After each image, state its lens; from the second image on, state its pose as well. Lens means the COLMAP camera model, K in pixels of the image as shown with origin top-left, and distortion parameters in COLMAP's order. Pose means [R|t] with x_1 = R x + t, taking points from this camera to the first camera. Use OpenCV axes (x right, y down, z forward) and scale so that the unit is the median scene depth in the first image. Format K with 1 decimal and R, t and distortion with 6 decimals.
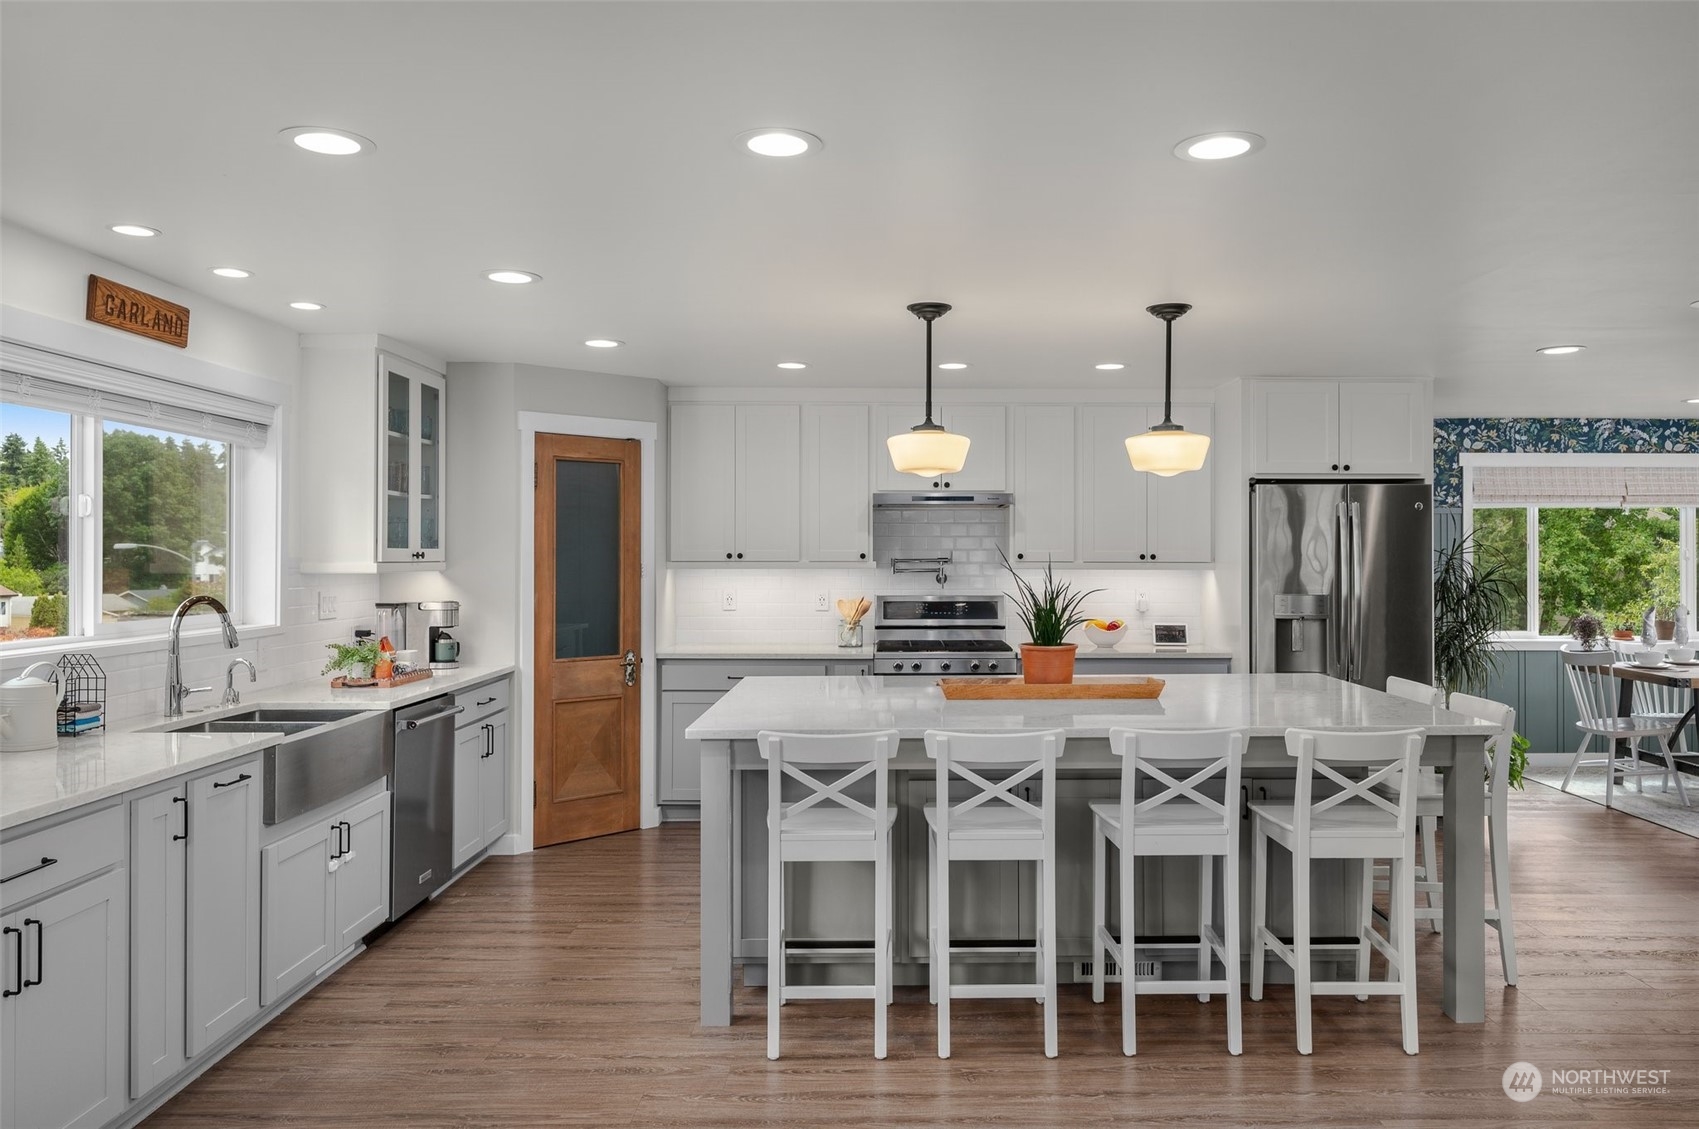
lens RADIAL K [[1243.4, 0, 892.8], [0, 1243.4, 557.0], [0, 0, 1]] dist [0.023187, 0.000114]
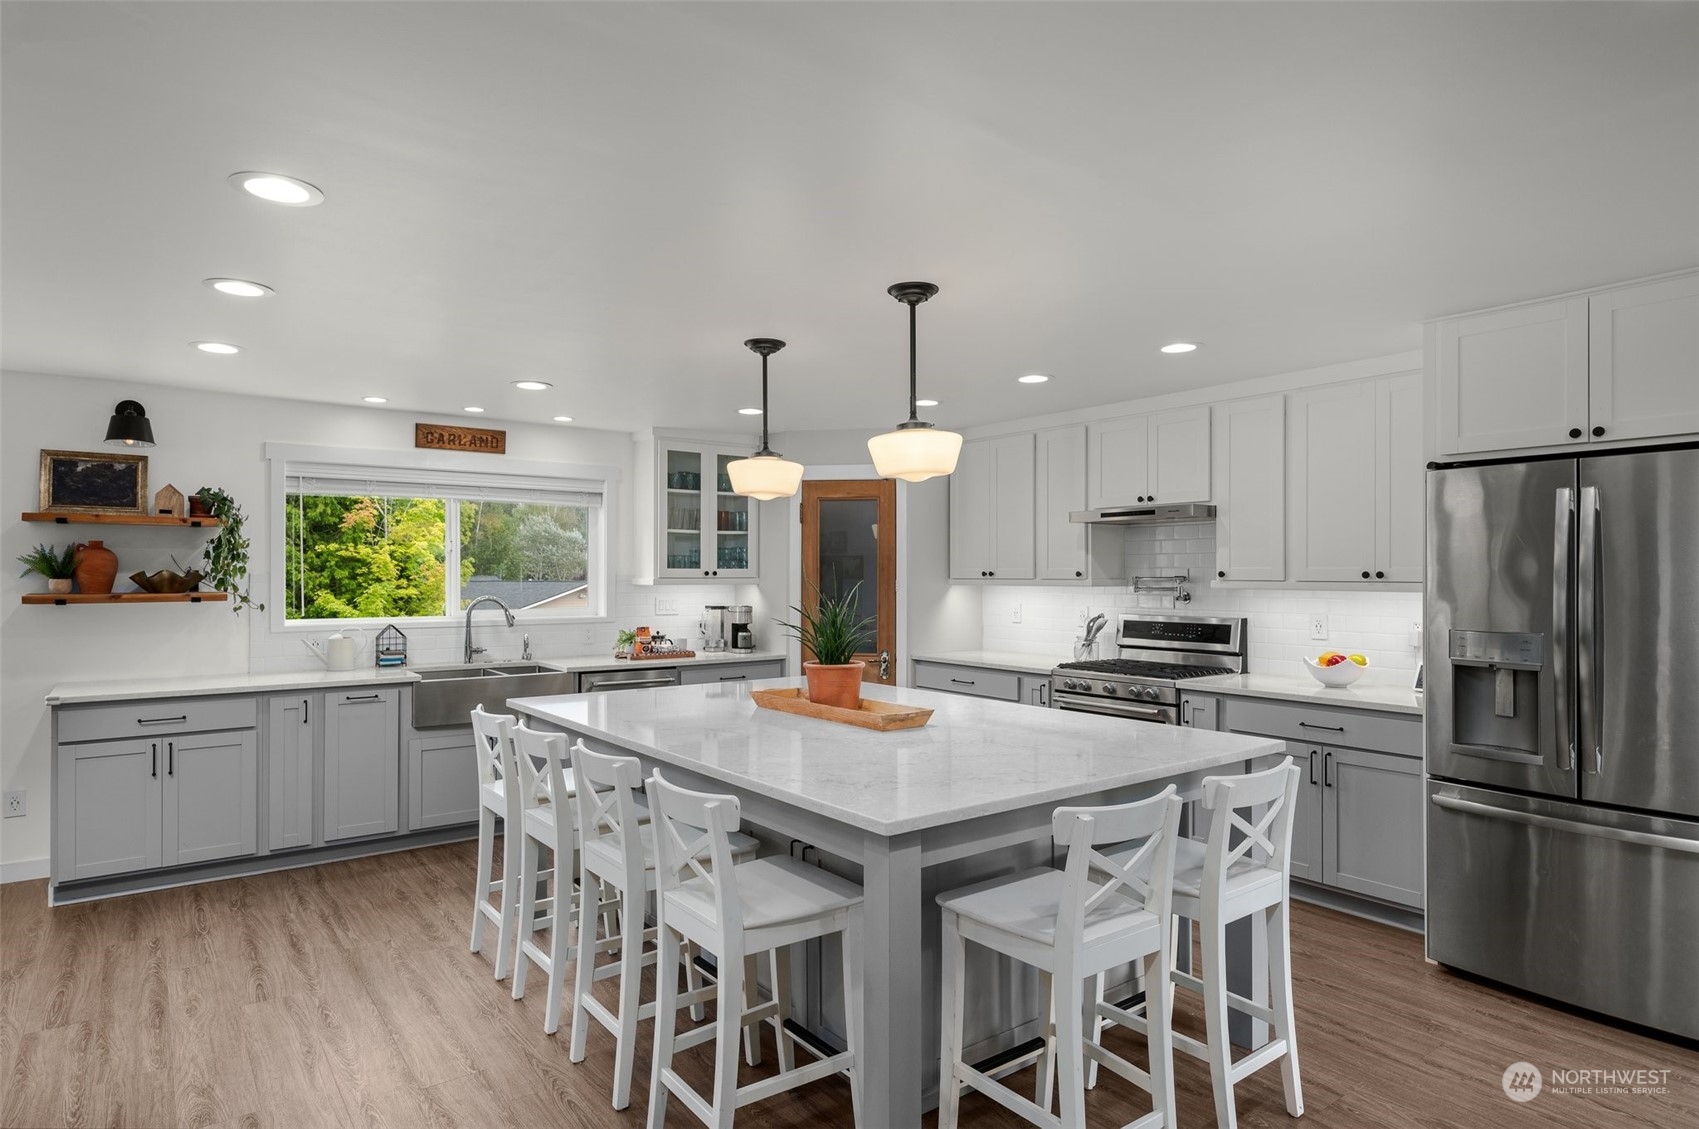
lens RADIAL K [[959.3, 0, 822.9], [0, 959.3, 575.5], [0, 0, 1]] dist [-0.000020, 0.000792]
pose [[0.574663, 0.001075, -0.818389, 0.541991], [-0.002057, 0.999998, -0.000131, 0.001169], [0.818387, 0.001759, 0.574664, 0.412030]]
